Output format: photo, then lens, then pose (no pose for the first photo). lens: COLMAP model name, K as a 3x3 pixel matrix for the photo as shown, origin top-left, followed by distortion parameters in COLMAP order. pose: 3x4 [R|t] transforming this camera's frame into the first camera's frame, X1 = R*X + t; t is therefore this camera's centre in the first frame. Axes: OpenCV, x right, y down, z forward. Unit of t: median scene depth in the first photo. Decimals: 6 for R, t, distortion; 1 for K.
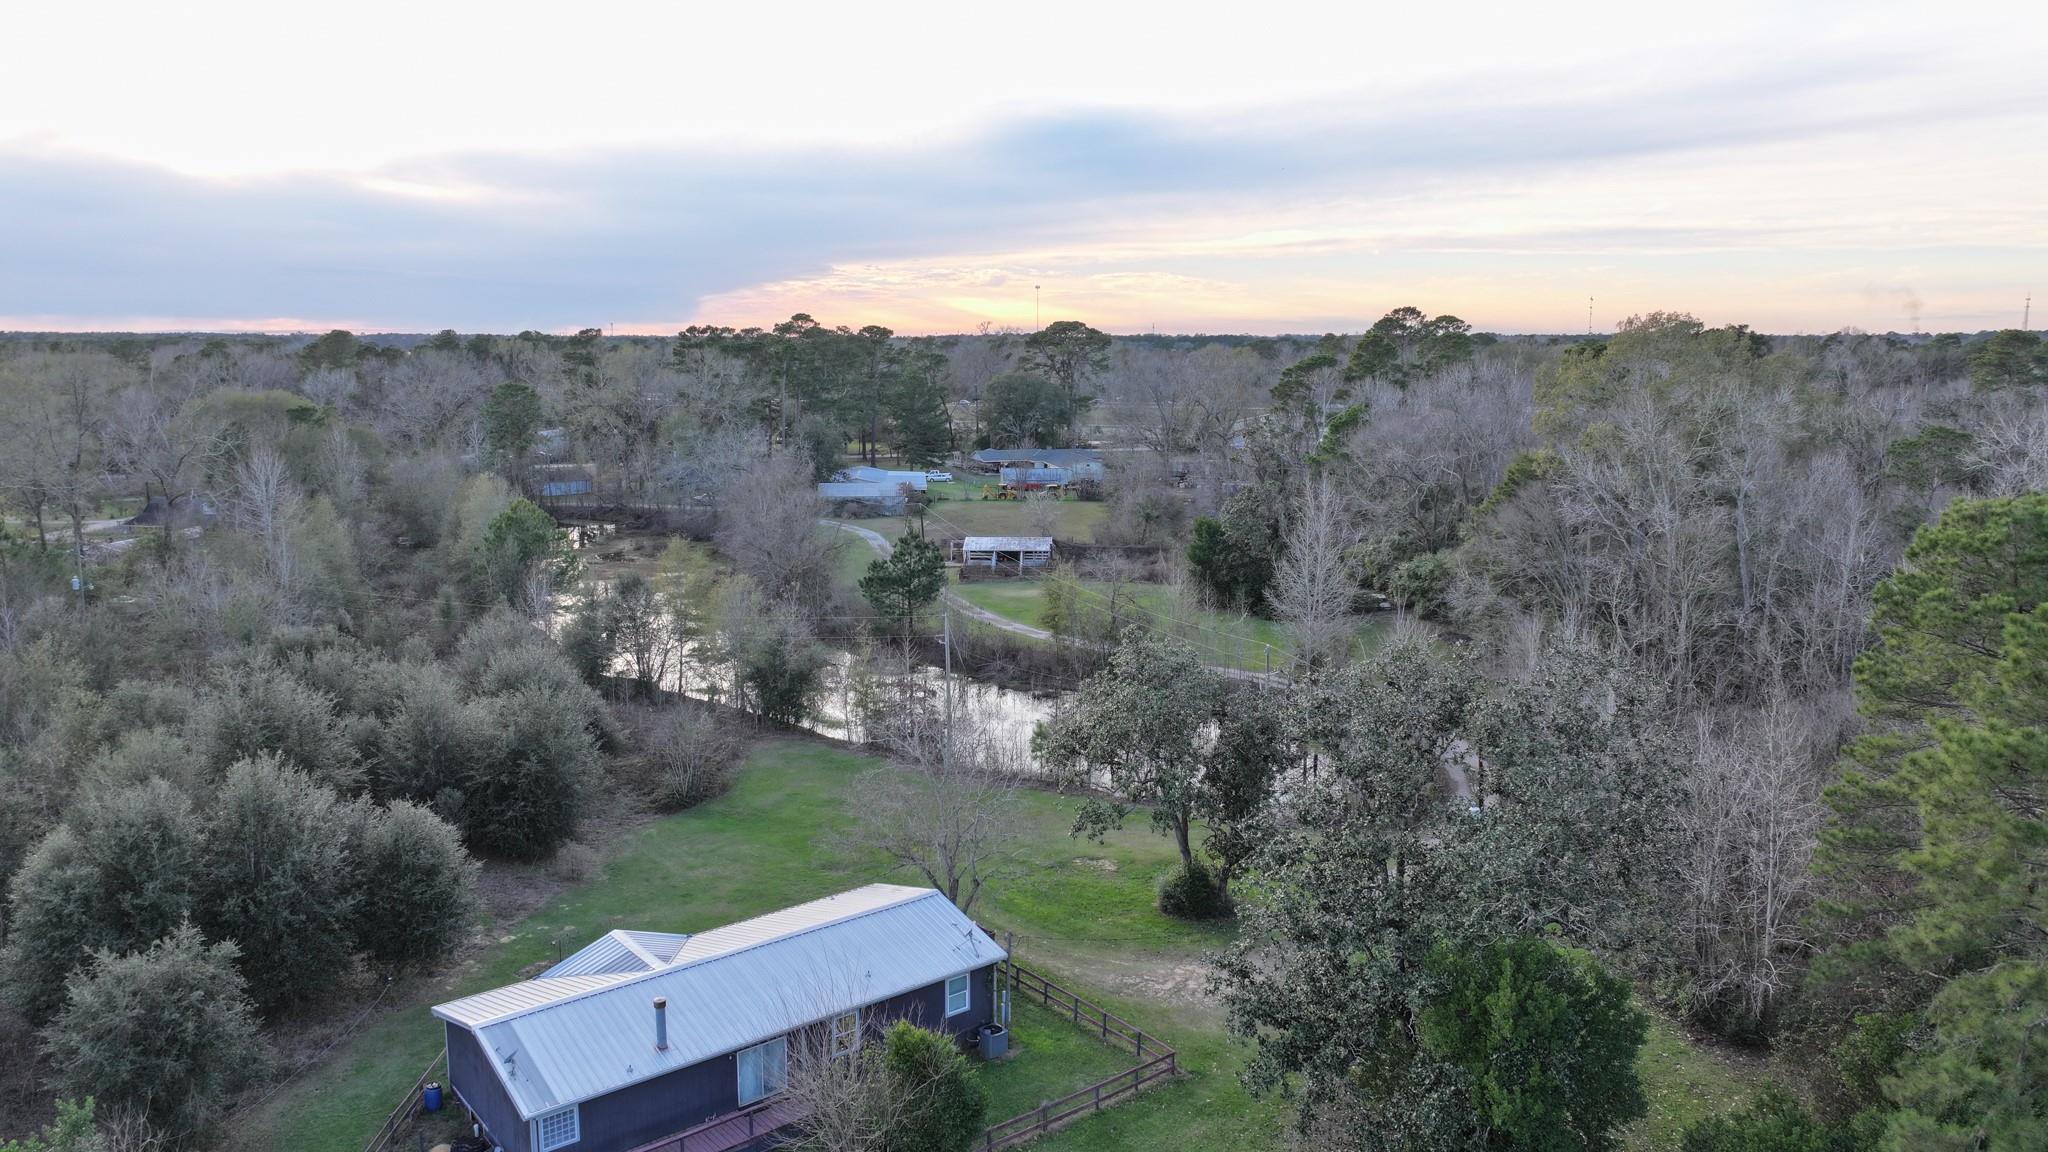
lens RADIAL K [[1438.5, 0, 1031.8], [0, 1438.5, 566.8], [0, 0, 1]] dist [0.005247, 0.006188]
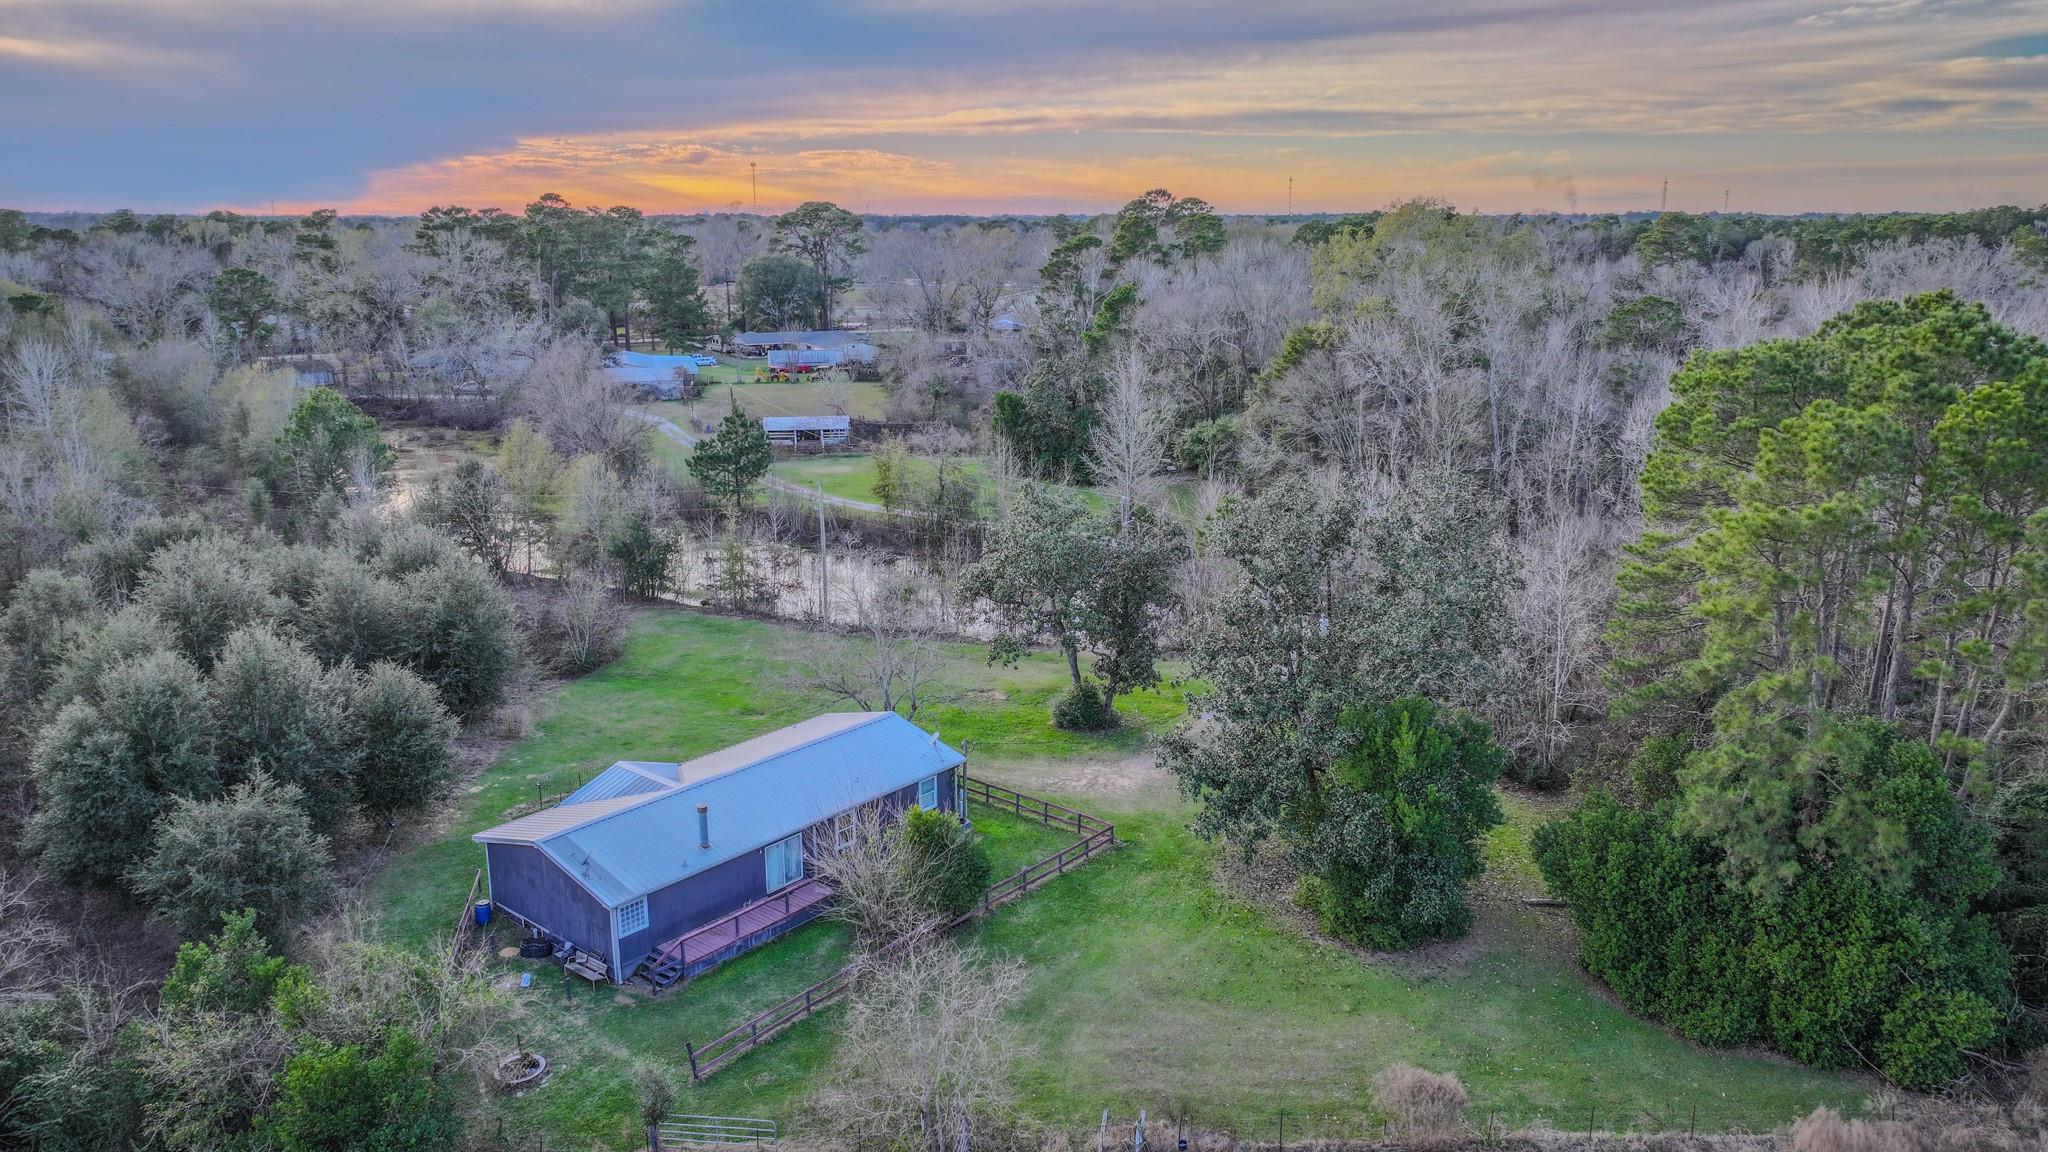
lens RADIAL K [[1438.5, 0, 1031.8], [0, 1438.5, 566.8], [0, 0, 1]] dist [0.005247, 0.006188]
pose [[0.981016, -0.046332, 0.188312, -0.084680], [0.031089, 0.996055, 0.083109, 0.008855], [-0.191420, -0.075676, 0.978586, -0.068281]]
